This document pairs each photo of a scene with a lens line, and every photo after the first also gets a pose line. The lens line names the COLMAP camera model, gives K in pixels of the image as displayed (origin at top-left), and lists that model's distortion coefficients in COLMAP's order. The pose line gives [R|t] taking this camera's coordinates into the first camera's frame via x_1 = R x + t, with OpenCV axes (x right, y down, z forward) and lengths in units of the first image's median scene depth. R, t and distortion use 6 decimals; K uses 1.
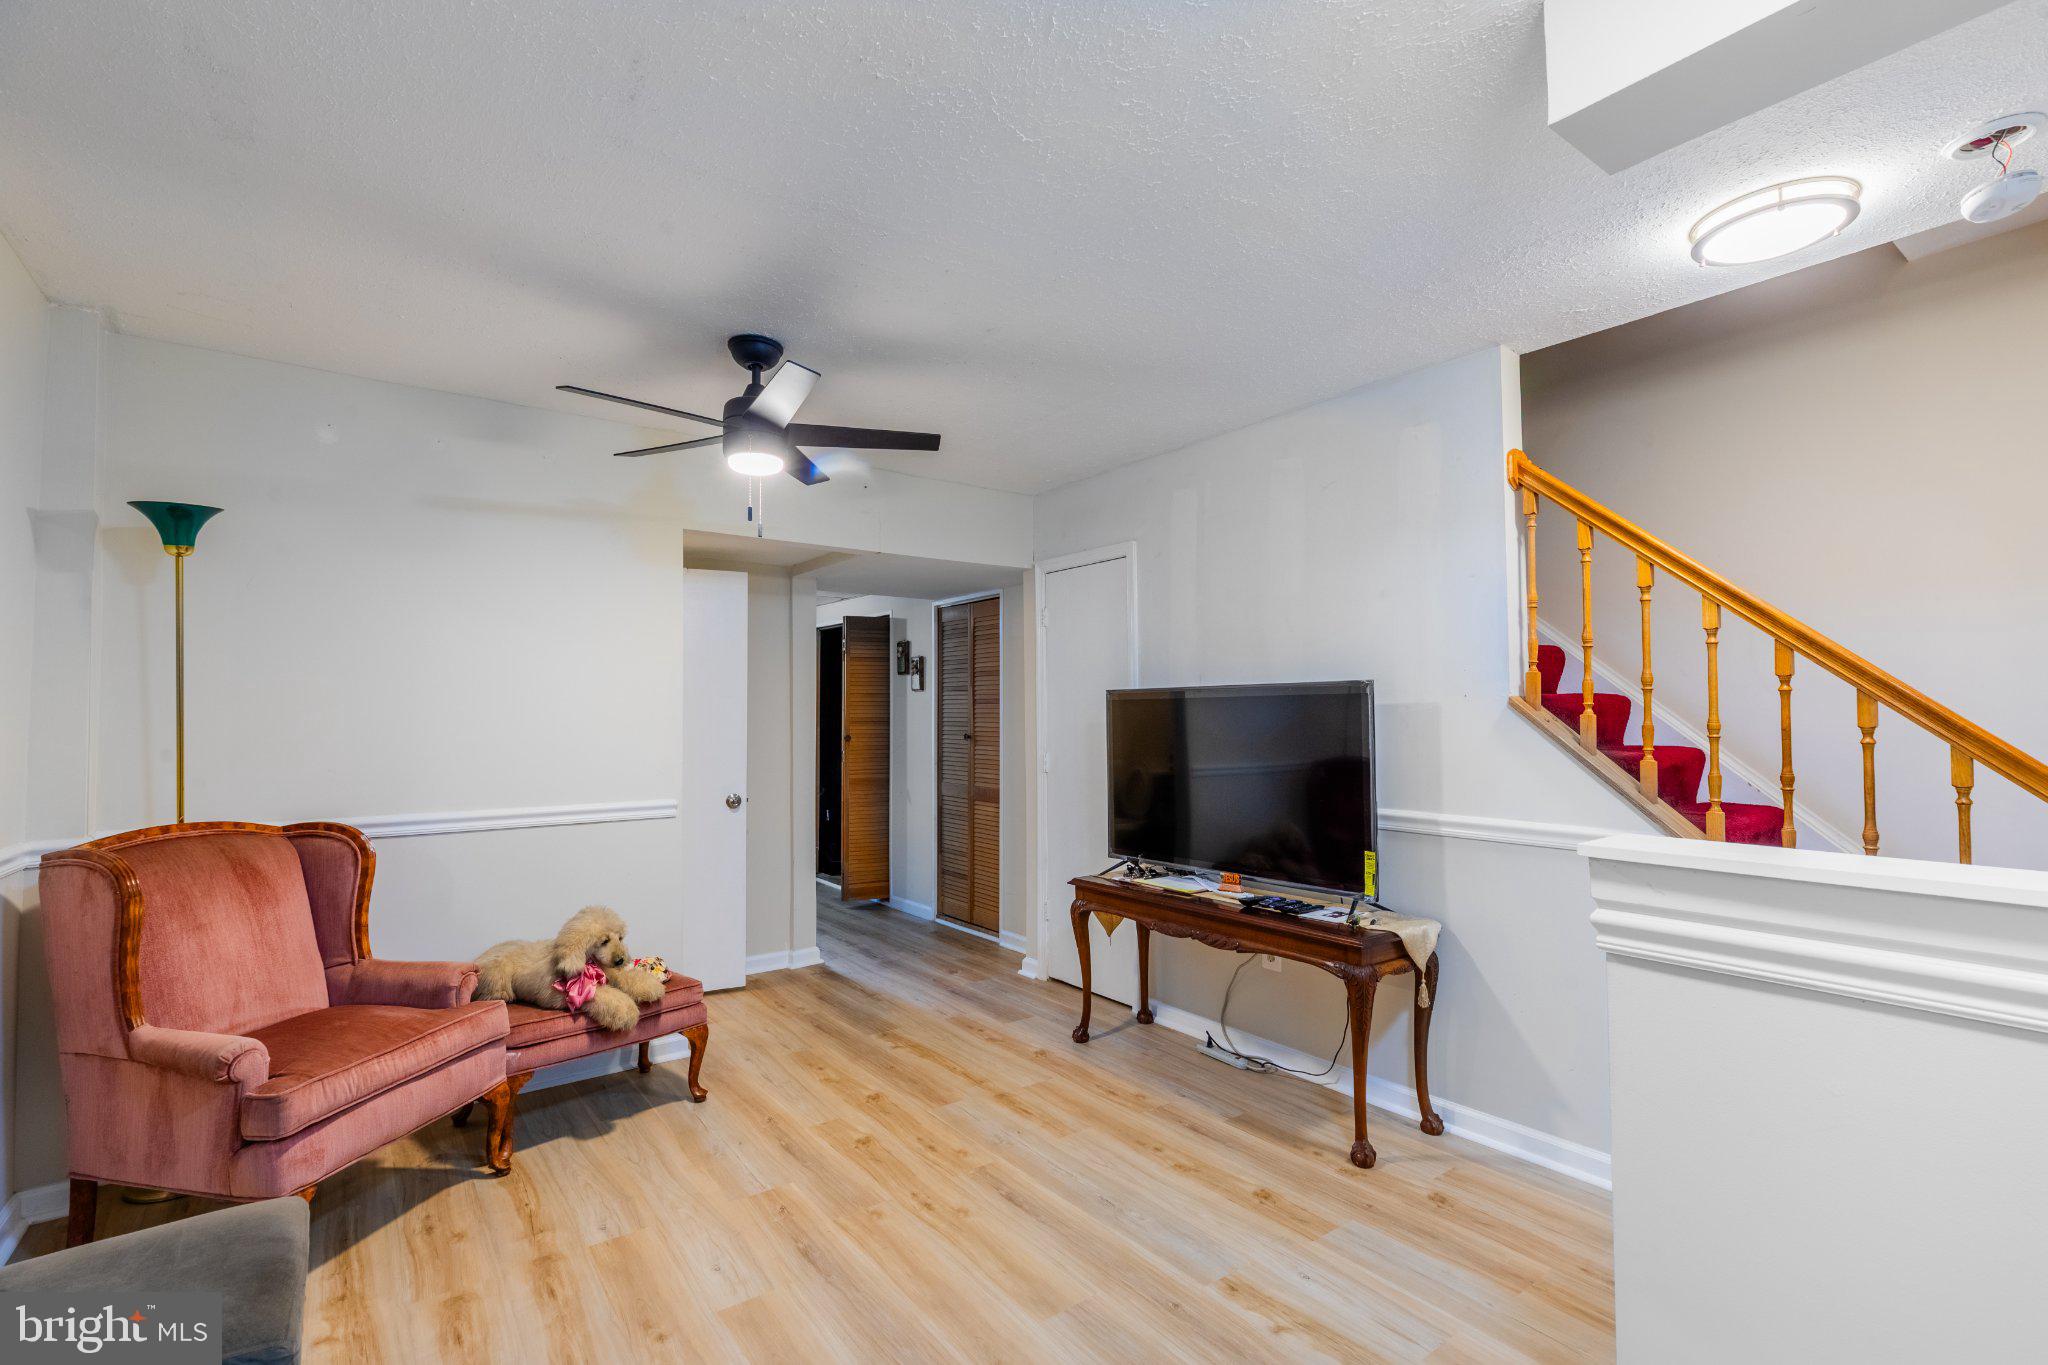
lens RADIAL K [[917.8, 0, 1024.0], [0, 917.8, 682.5], [0, 0, 1]] dist [0.001201, 0.000458]
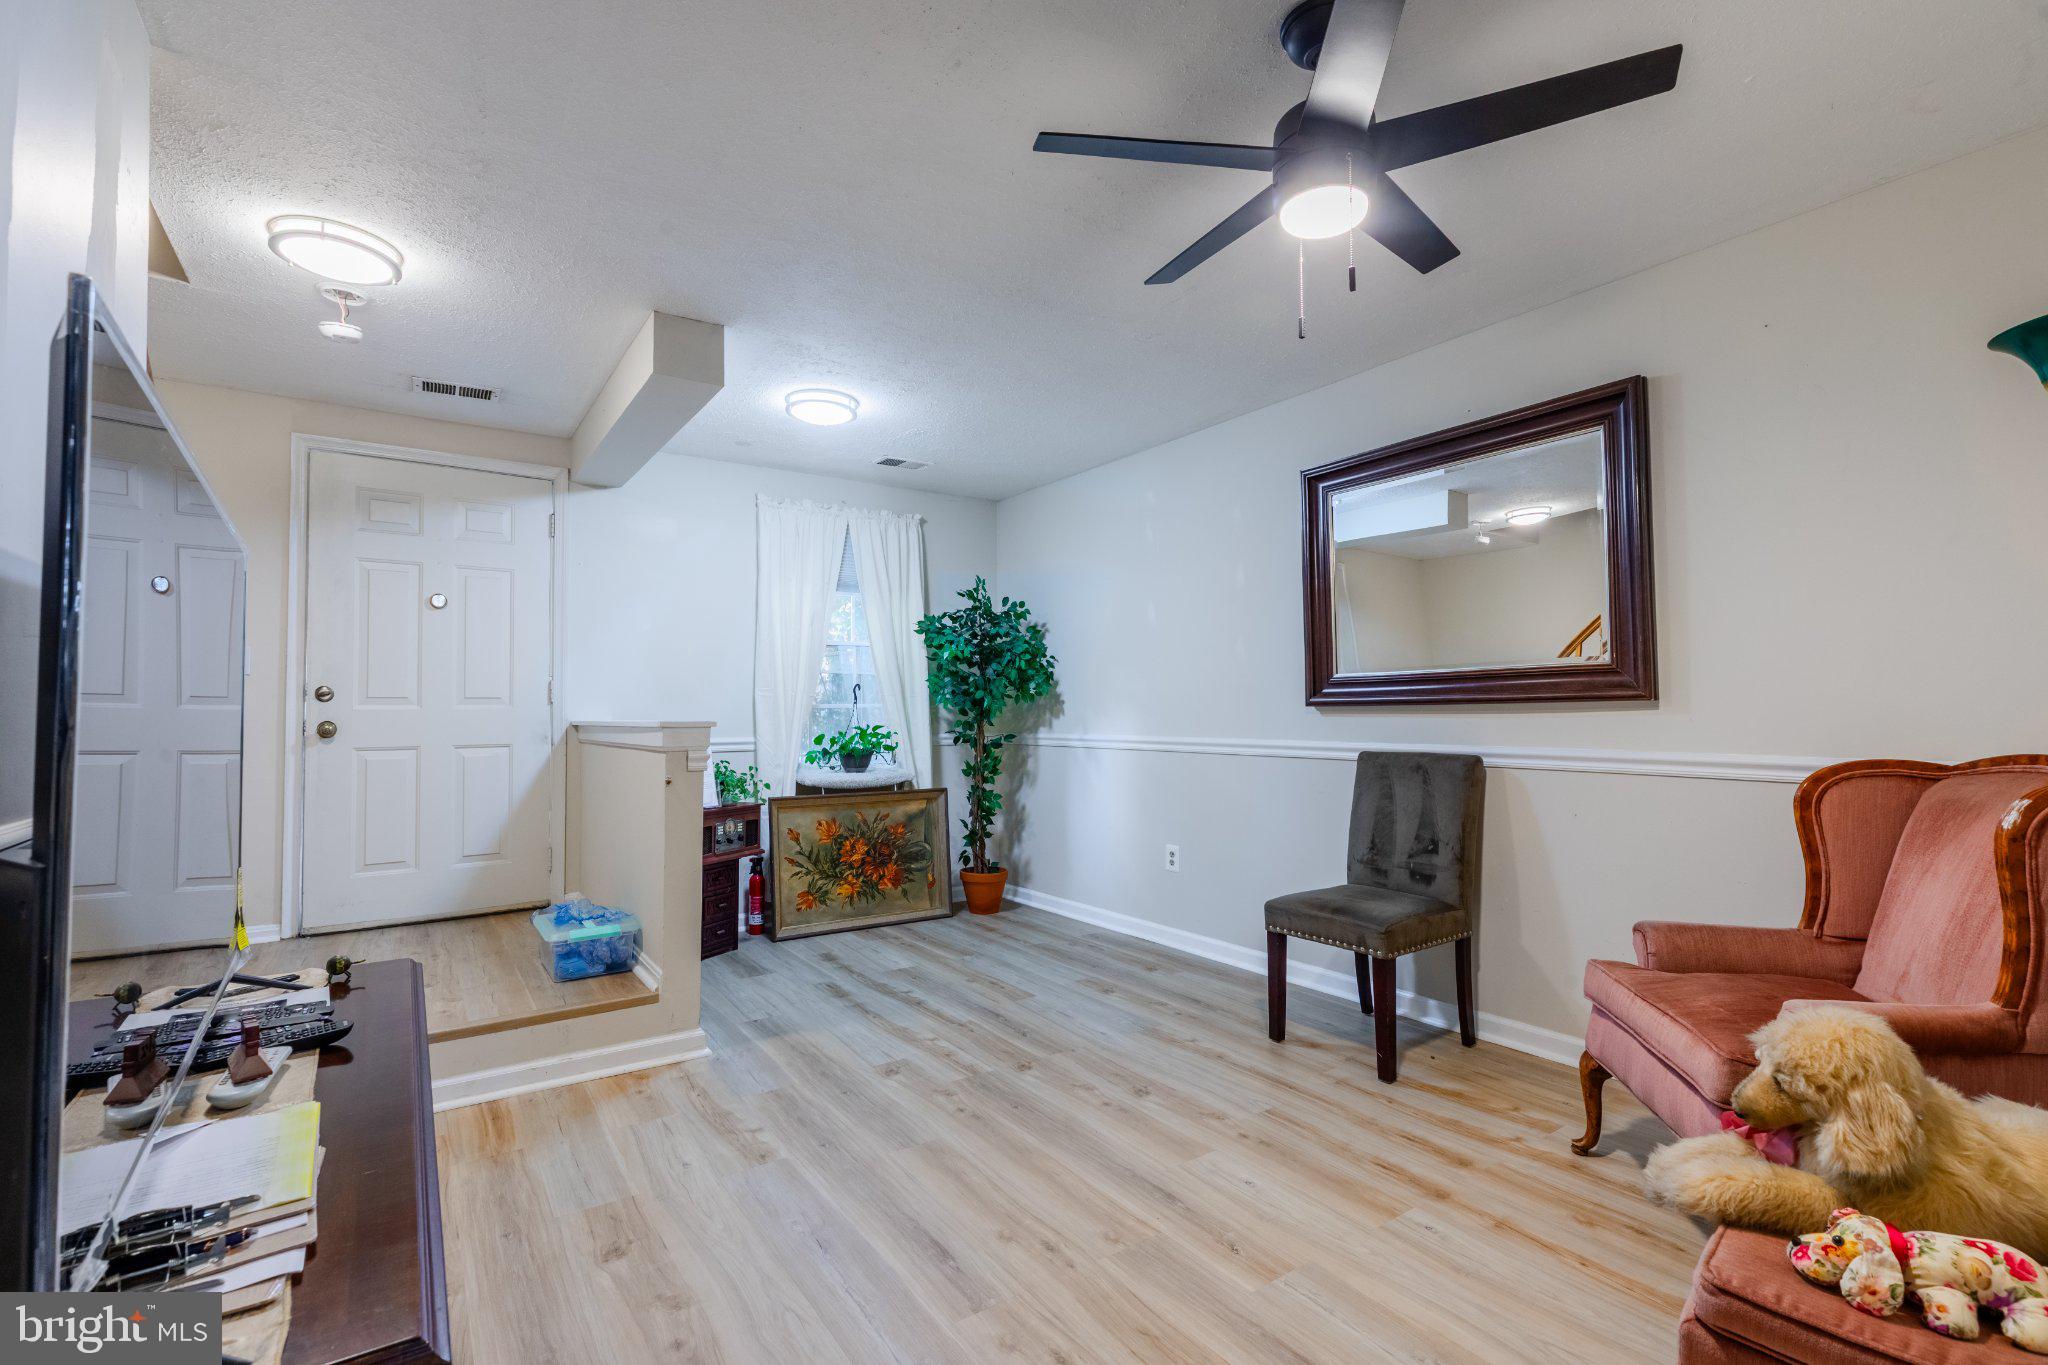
lens RADIAL K [[917.8, 0, 1024.0], [0, 917.8, 682.5], [0, 0, 1]] dist [0.001201, 0.000458]
pose [[-0.999120, 0.014511, 0.039351, -0.112407], [0.011809, 0.997612, -0.068057, 0.130395], [-0.040245, -0.067532, -0.996905, 1.693342]]
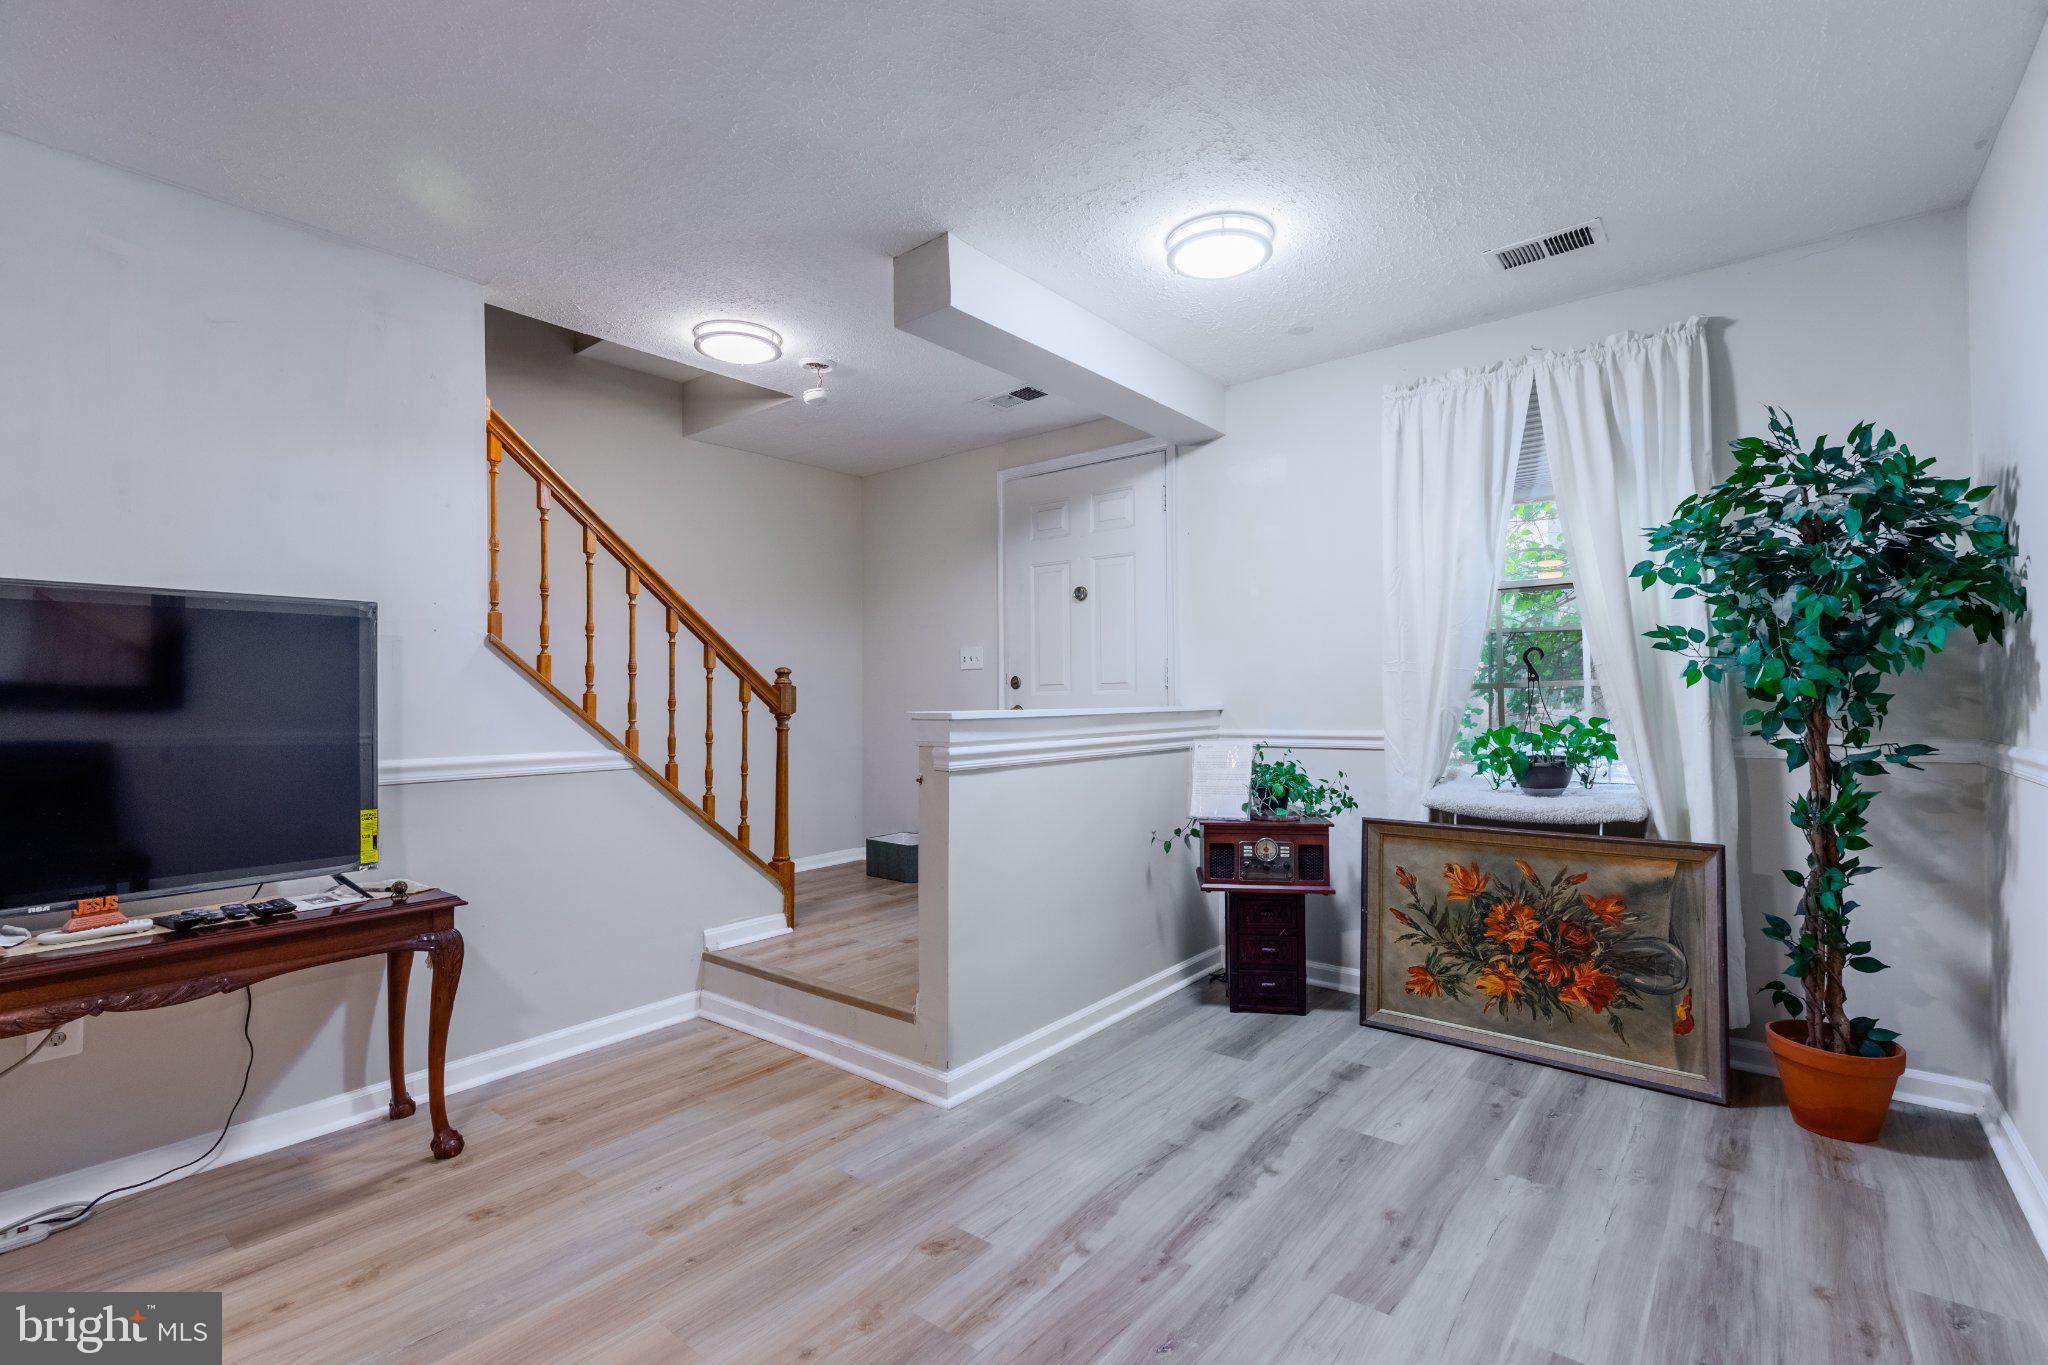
lens RADIAL K [[917.8, 0, 1024.0], [0, 917.8, 682.5], [0, 0, 1]] dist [0.001201, 0.000458]
pose [[-0.248802, 0.026120, 0.968202, -0.634700], [-0.021575, 0.999239, -0.032502, 0.093444], [-0.968314, -0.028975, -0.248049, 0.708742]]
